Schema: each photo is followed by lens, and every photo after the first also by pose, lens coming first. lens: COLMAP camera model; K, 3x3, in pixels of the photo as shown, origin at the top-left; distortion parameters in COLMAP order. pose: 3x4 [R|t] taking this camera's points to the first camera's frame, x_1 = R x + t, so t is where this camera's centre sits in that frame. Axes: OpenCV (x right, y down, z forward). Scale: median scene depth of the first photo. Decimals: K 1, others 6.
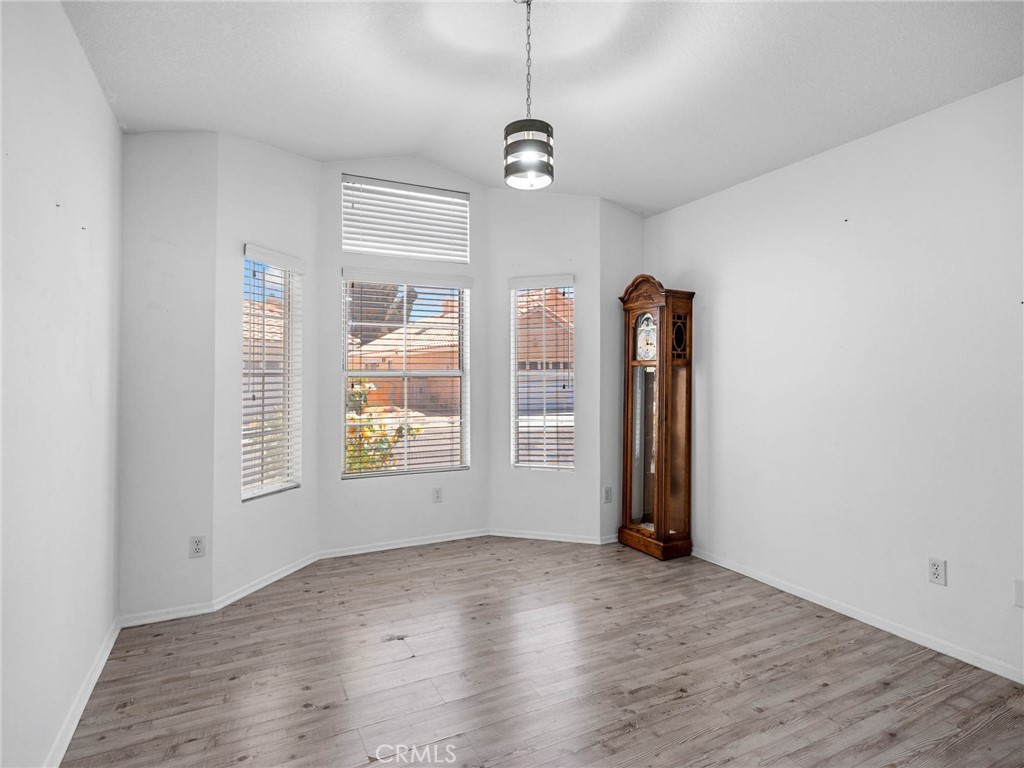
lens RADIAL K [[545.5, 0, 512.0], [0, 545.5, 384.0], [0, 0, 1]] dist [0.000717, 0.000106]
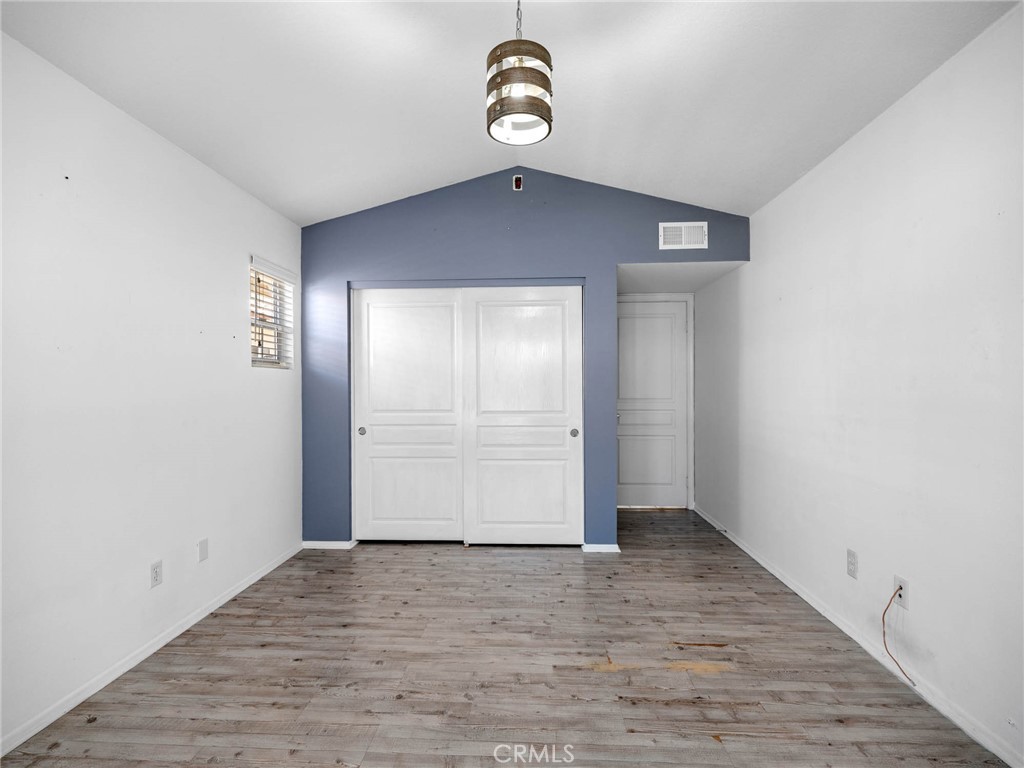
lens RADIAL K [[466.1, 0, 513.9], [0, 466.1, 381.0], [0, 0, 1]] dist [0.001663, 0.000883]
pose [[-0.866212, 0.011426, 0.499546, -0.285991], [0.014628, 0.999890, 0.002496, -0.019978], [-0.499462, 0.009470, -0.866284, 1.521220]]
